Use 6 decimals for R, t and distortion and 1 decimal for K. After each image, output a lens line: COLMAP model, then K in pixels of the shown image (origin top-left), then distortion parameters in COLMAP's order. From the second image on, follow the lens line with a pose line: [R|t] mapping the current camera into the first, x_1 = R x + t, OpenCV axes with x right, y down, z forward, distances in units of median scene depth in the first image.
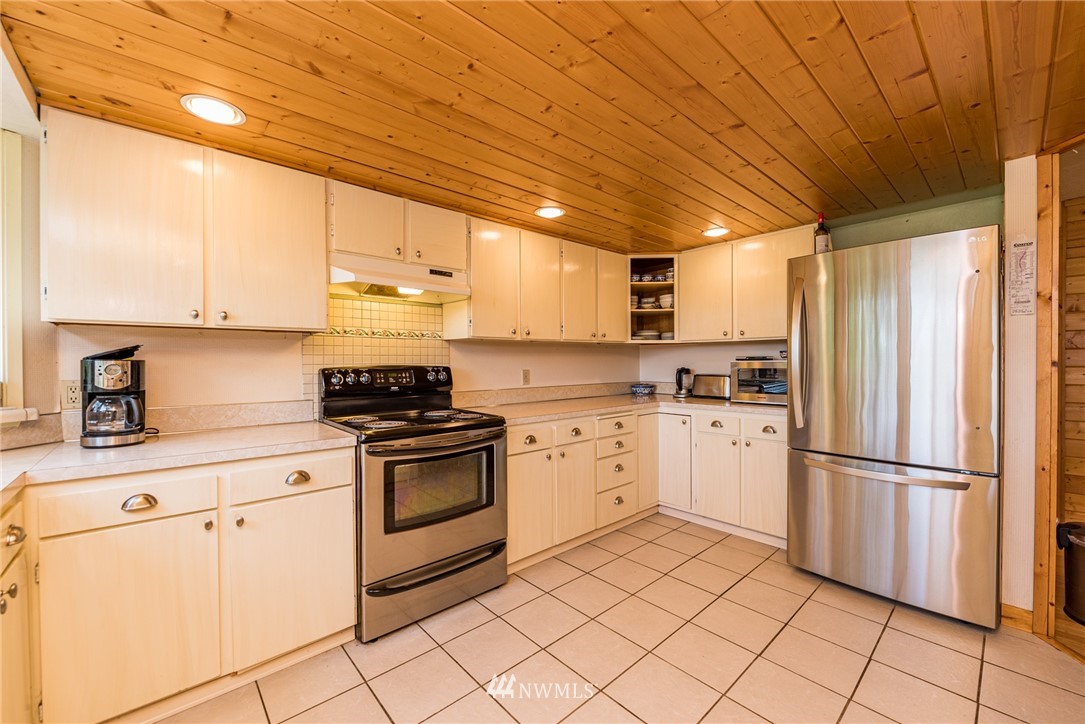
lens RADIAL K [[430.0, 0, 546.5], [0, 430.0, 362.3], [0, 0, 1]] dist [-0.002302, -0.002165]
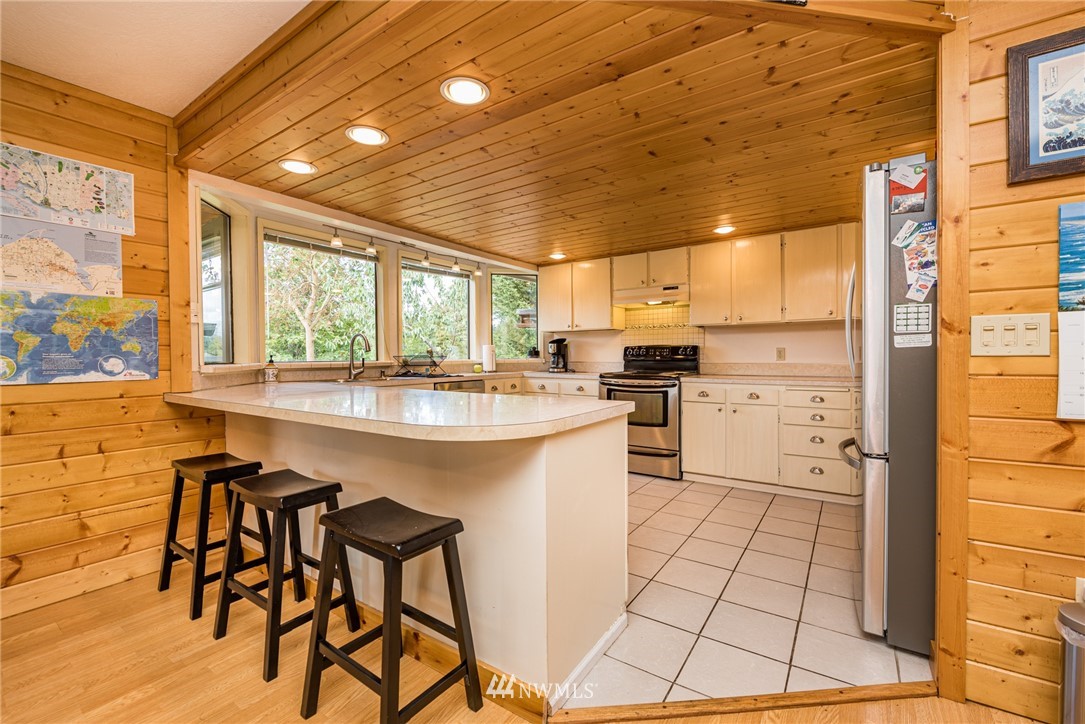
lens RADIAL K [[452.4, 0, 538.1], [0, 452.4, 363.2], [0, 0, 1]] dist [-0.006643, -0.001374]
pose [[0.226274, 0.019795, -0.973863, 1.295167], [-0.000322, 0.999795, 0.020247, 0.044383], [0.974064, -0.004268, 0.226234, 0.105686]]
